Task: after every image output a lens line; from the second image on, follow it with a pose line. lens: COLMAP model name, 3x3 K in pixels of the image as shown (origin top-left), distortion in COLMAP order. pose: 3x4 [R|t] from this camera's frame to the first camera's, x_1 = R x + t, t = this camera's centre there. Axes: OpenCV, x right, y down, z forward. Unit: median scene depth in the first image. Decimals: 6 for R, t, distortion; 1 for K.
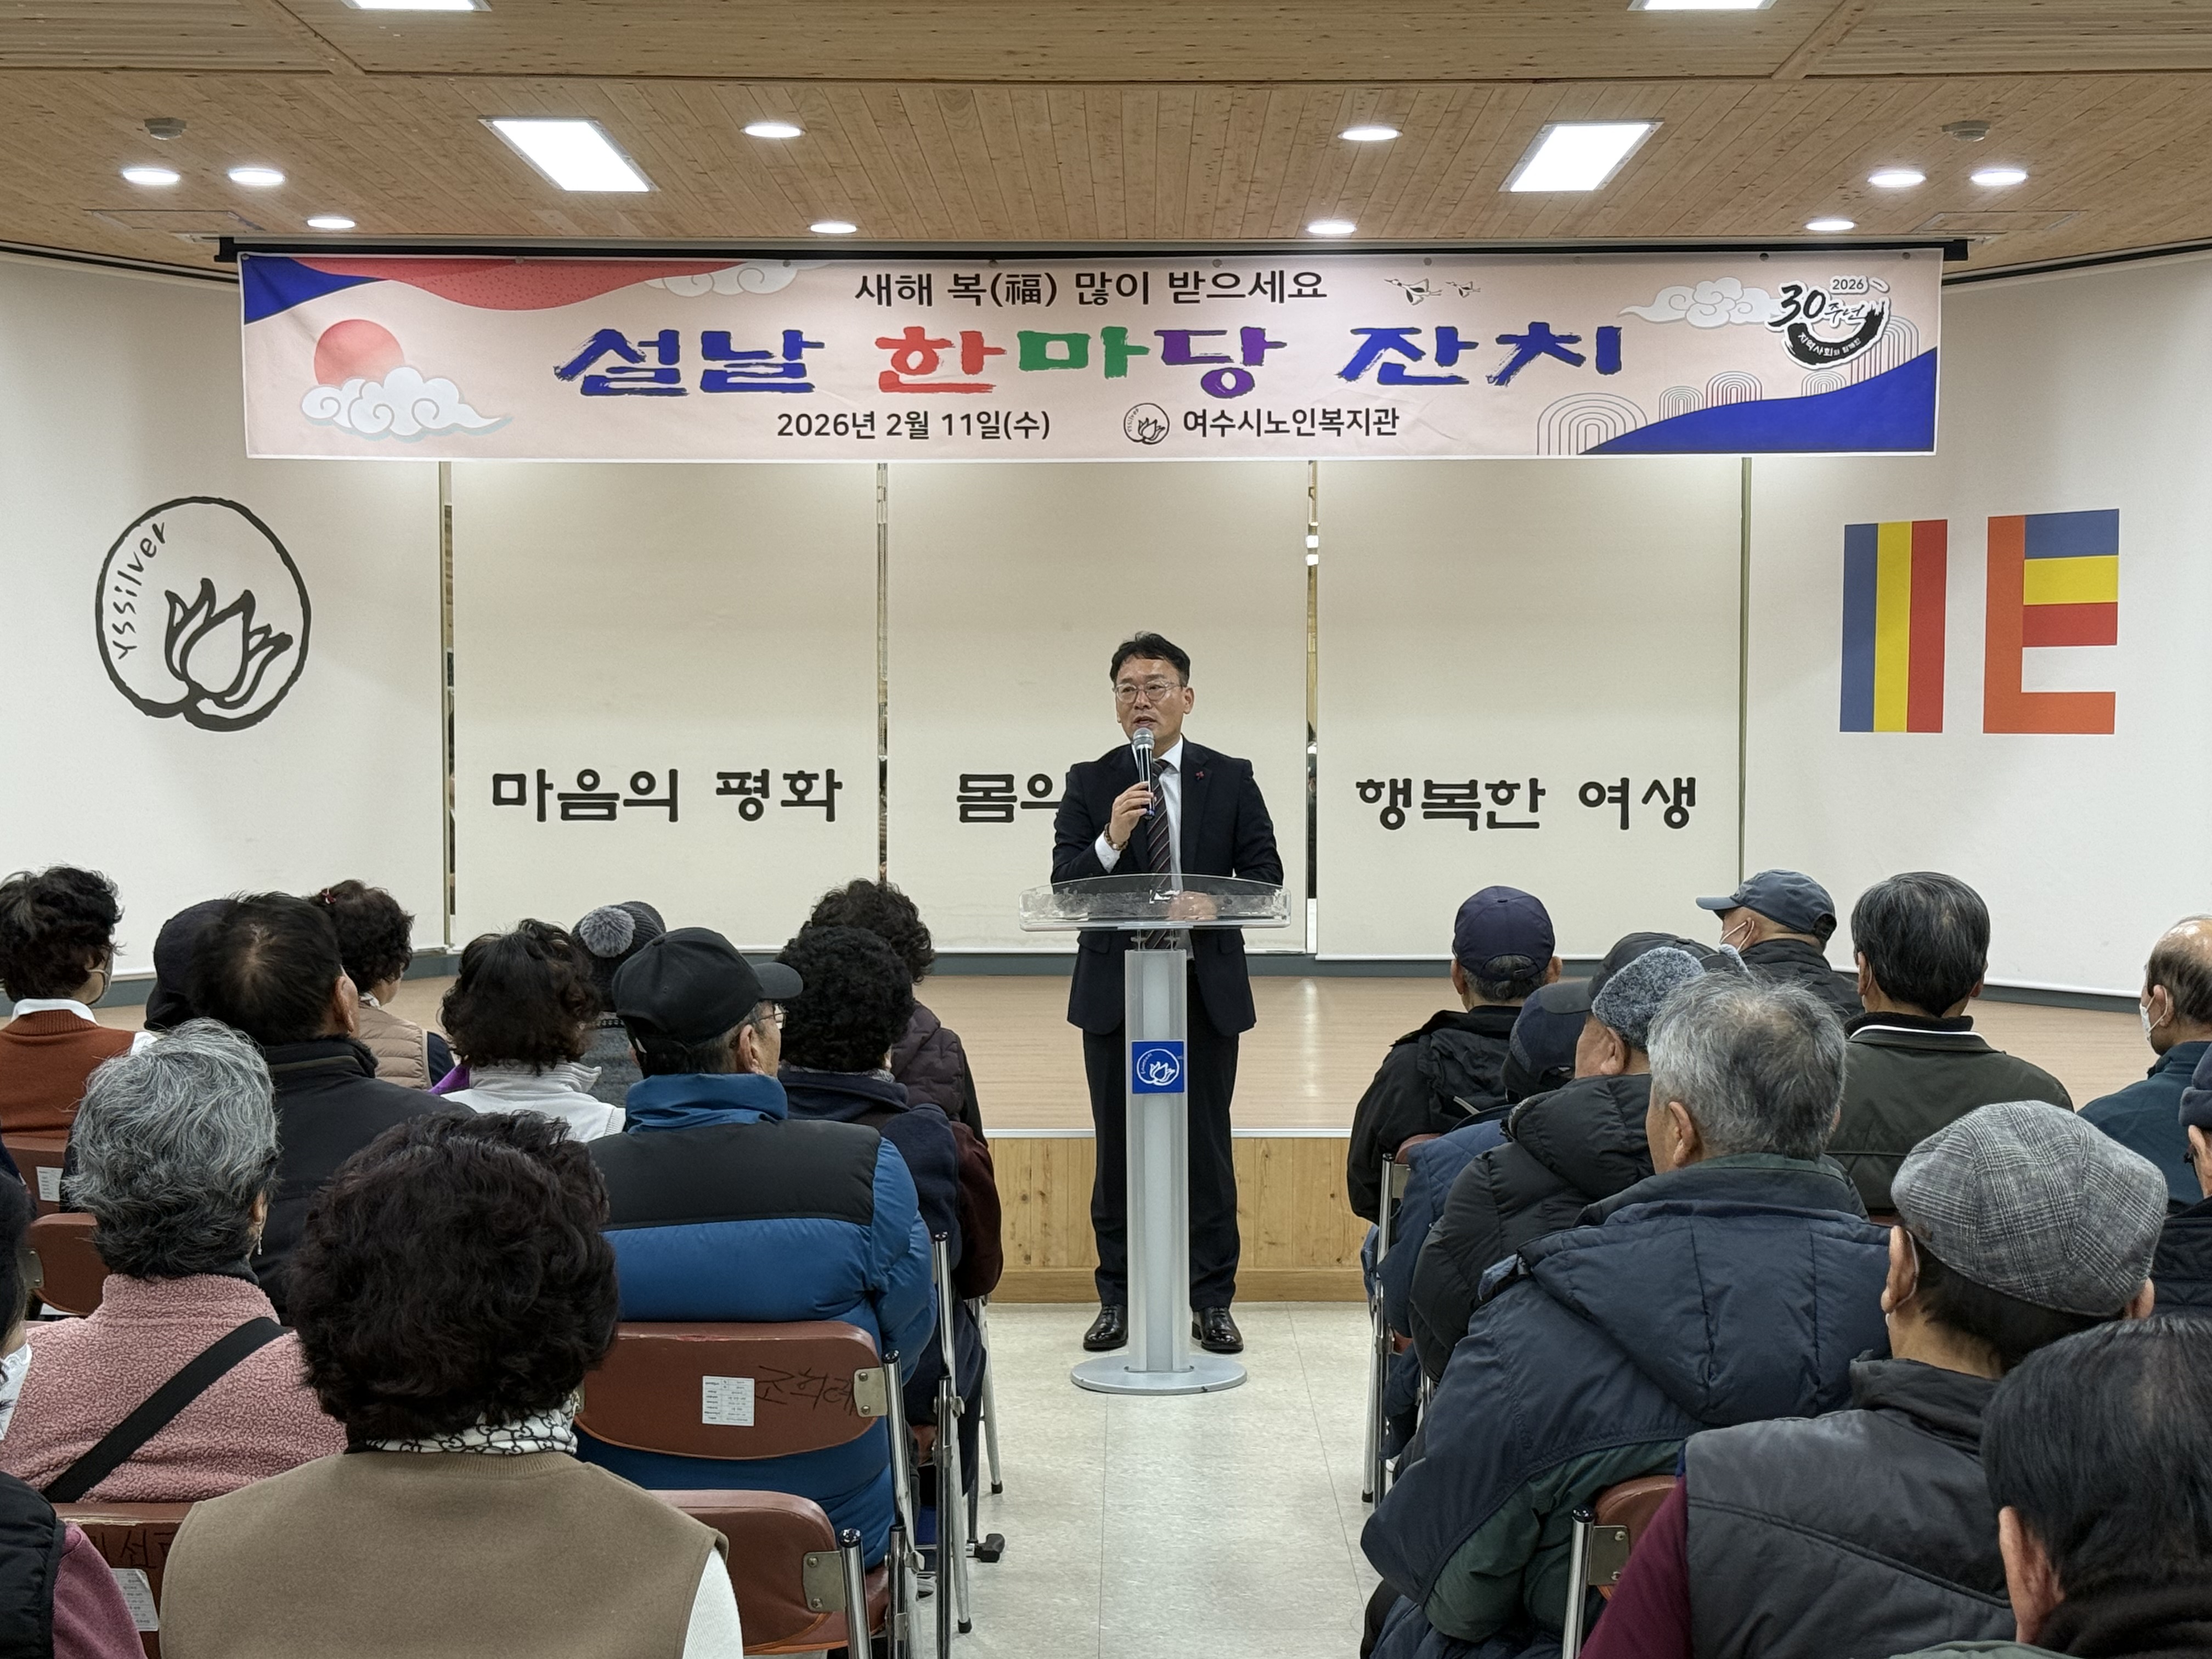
lens RADIAL K [[3525.7, 0, 1111.5], [0, 3525.7, 832.1], [0, 0, 1]] dist [0.155185, 0.000000]
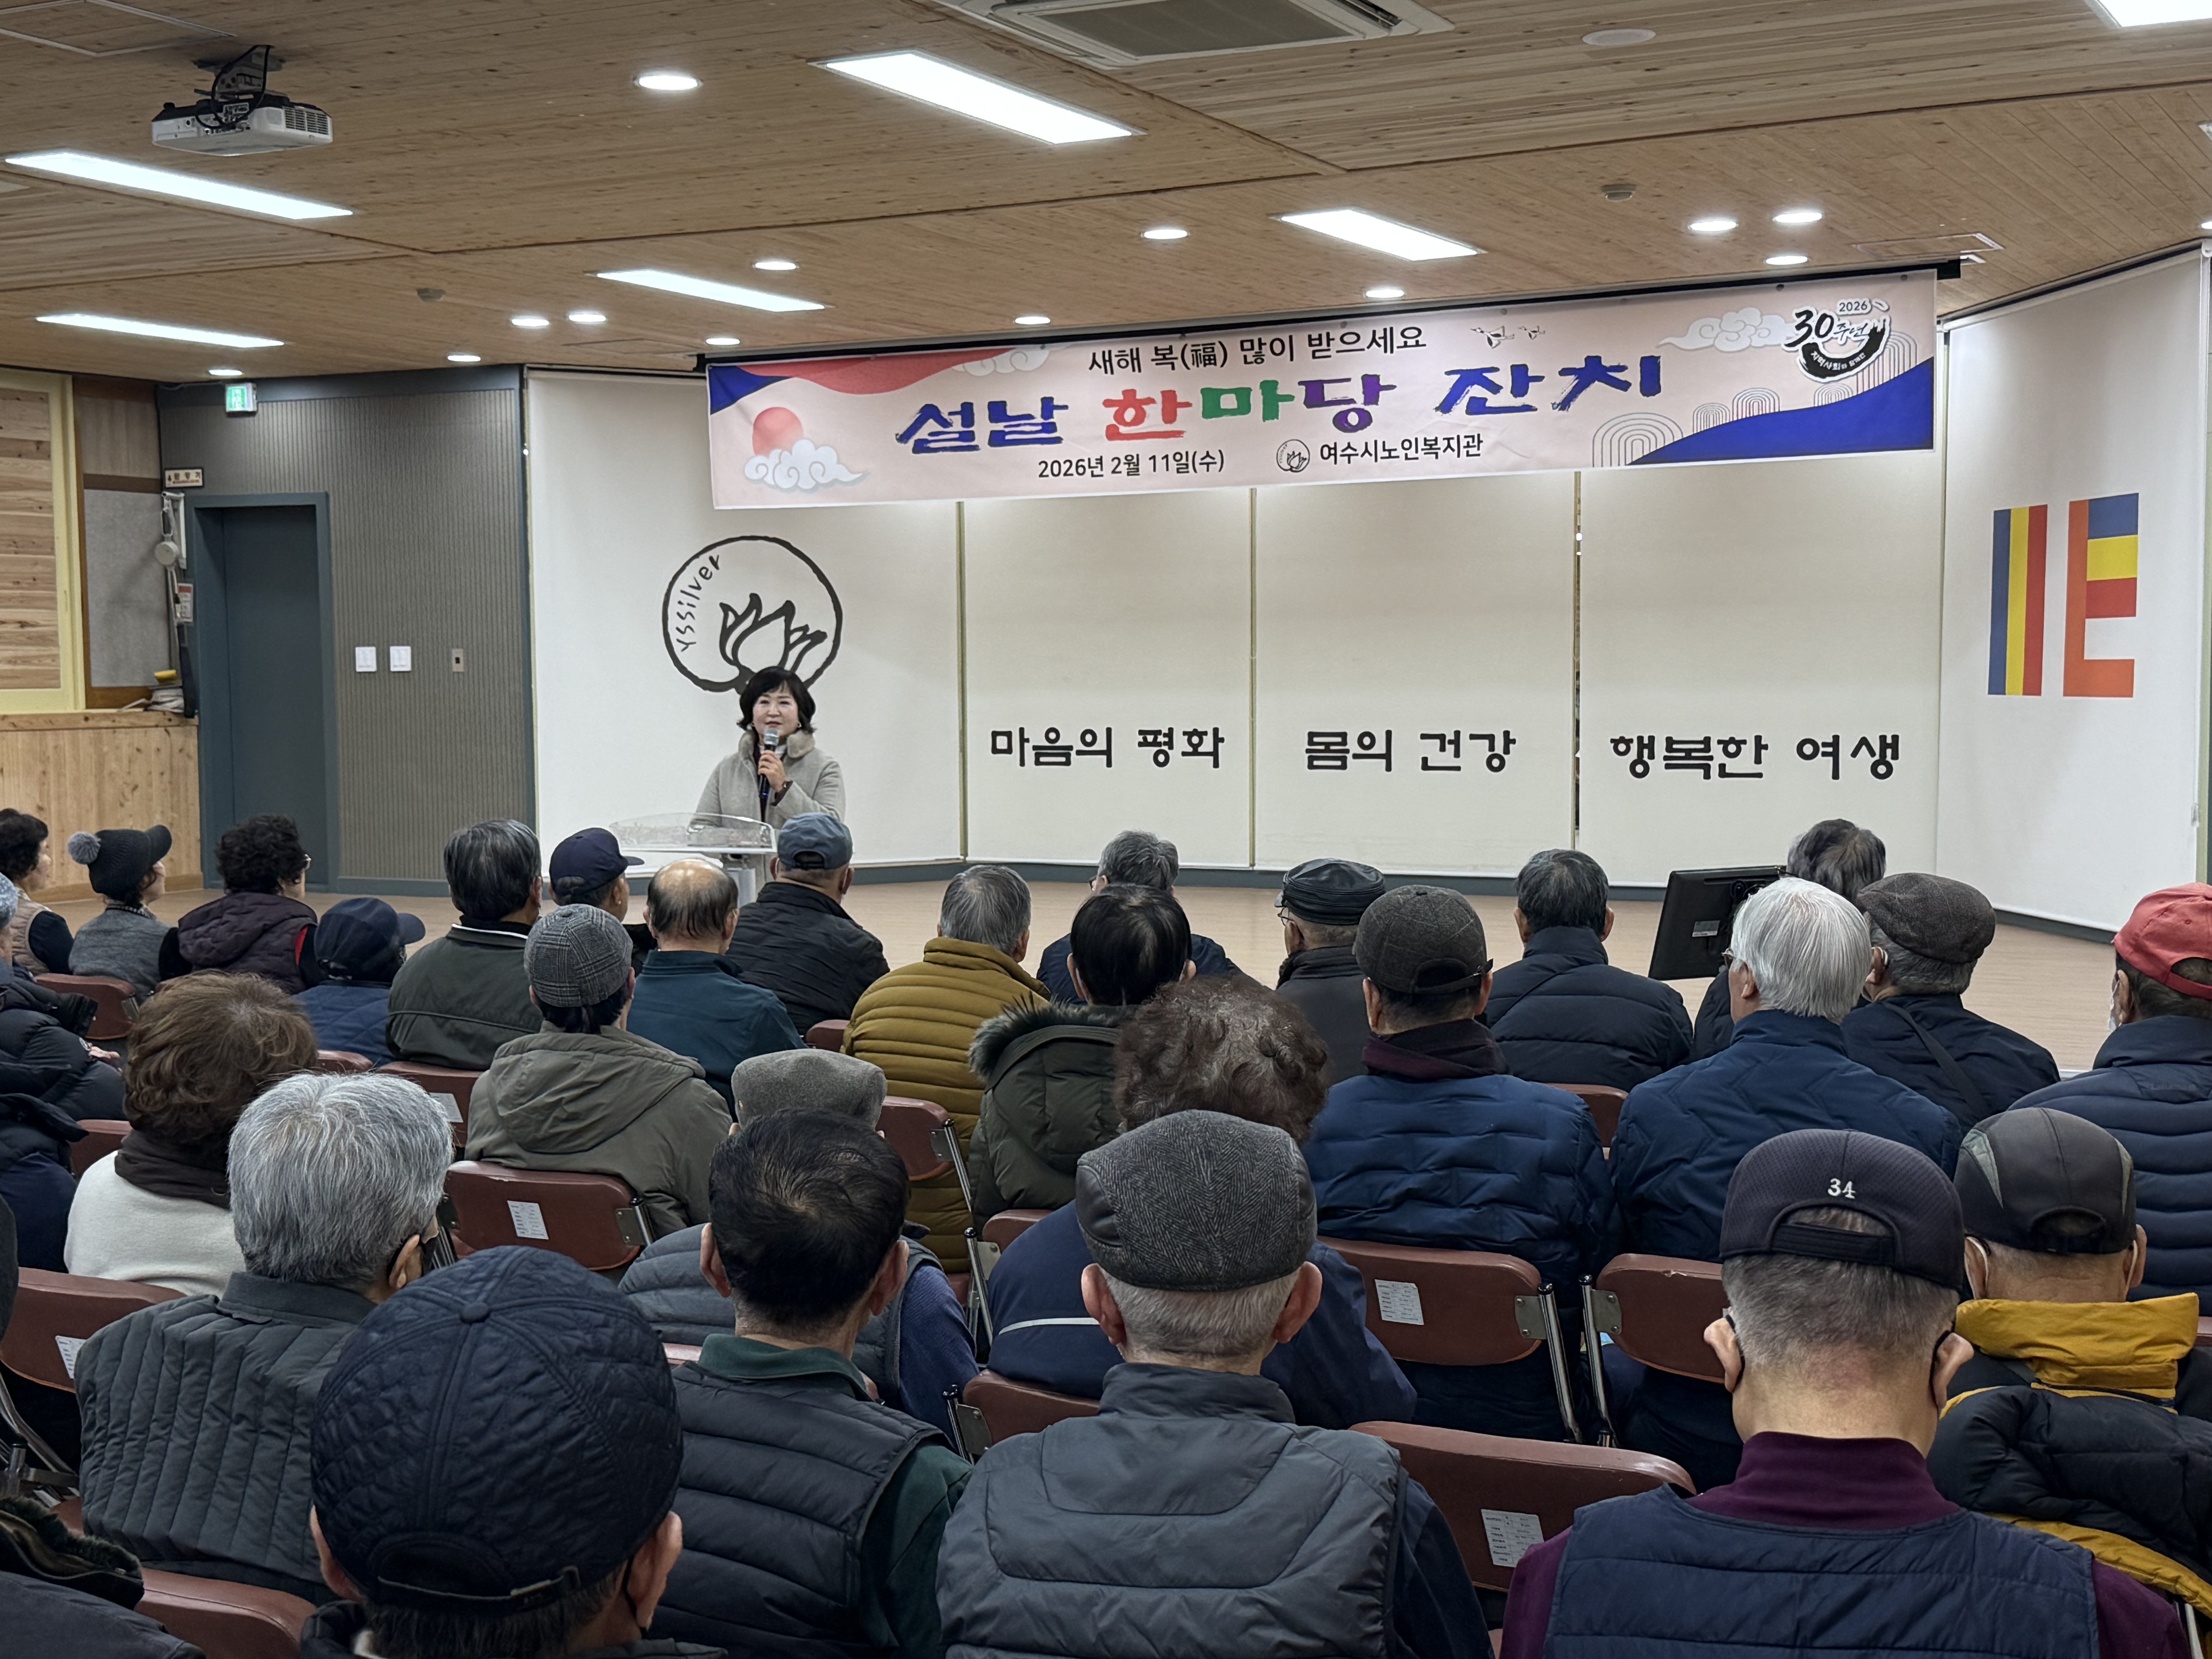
lens RADIAL K [[2850.4, 0, 1100.6], [0, 2850.4, 826.6], [0, 0, 1]] dist [0.155240, 0.000000]
pose [[0.885291, 0.017383, -0.464712, 0.426248], [-0.007236, 0.999695, 0.023610, -0.006774], [0.464981, -0.017539, 0.885147, 0.060942]]
